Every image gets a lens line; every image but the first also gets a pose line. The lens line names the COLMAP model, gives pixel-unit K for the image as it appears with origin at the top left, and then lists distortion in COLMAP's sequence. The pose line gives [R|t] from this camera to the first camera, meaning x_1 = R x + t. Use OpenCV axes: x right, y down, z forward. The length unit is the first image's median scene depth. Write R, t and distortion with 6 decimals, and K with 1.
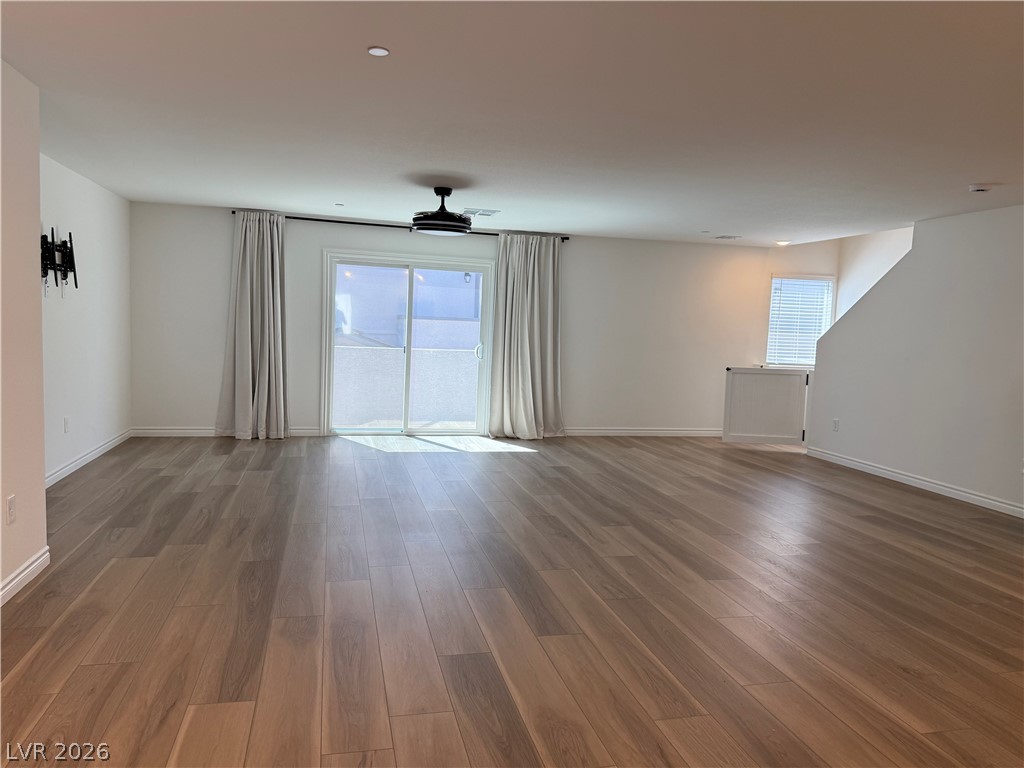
lens RADIAL K [[714.8, 0, 515.5], [0, 714.8, 386.1], [0, 0, 1]] dist [0.079245, -0.114233]
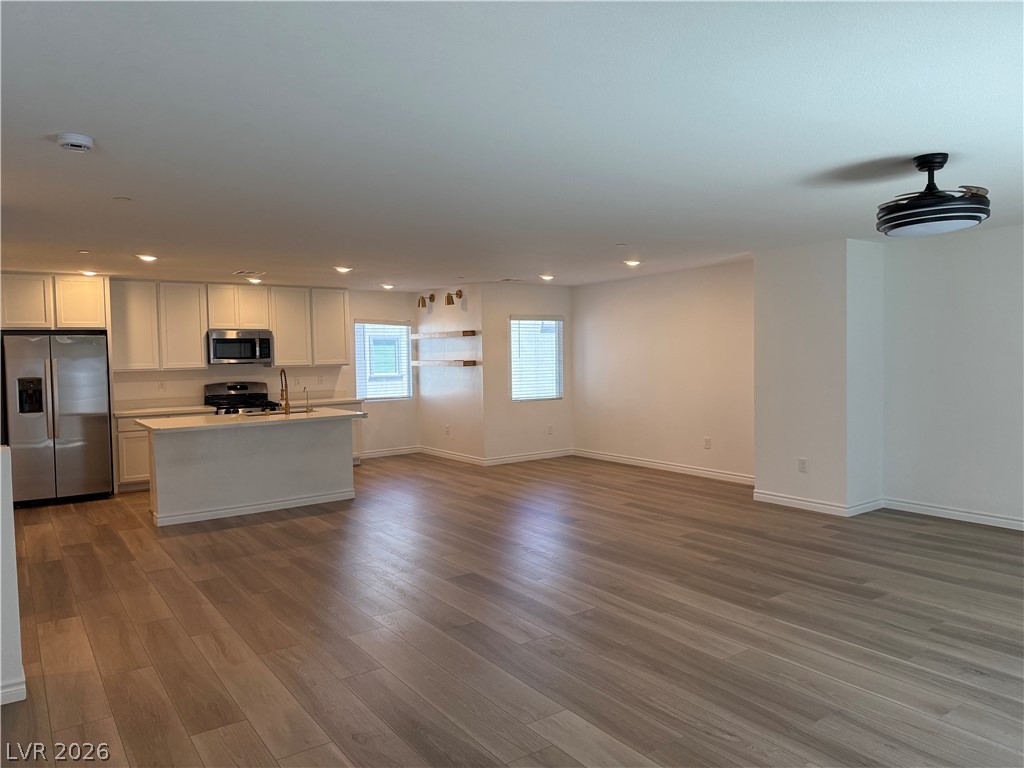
lens RADIAL K [[714.8, 0, 515.5], [0, 714.8, 386.1], [0, 0, 1]] dist [0.079245, -0.114233]
pose [[-0.931385, -0.006622, -0.363976, 0.341085], [-0.054977, 0.990926, 0.122653, -0.110667], [0.359861, 0.134248, -0.923297, 1.117345]]
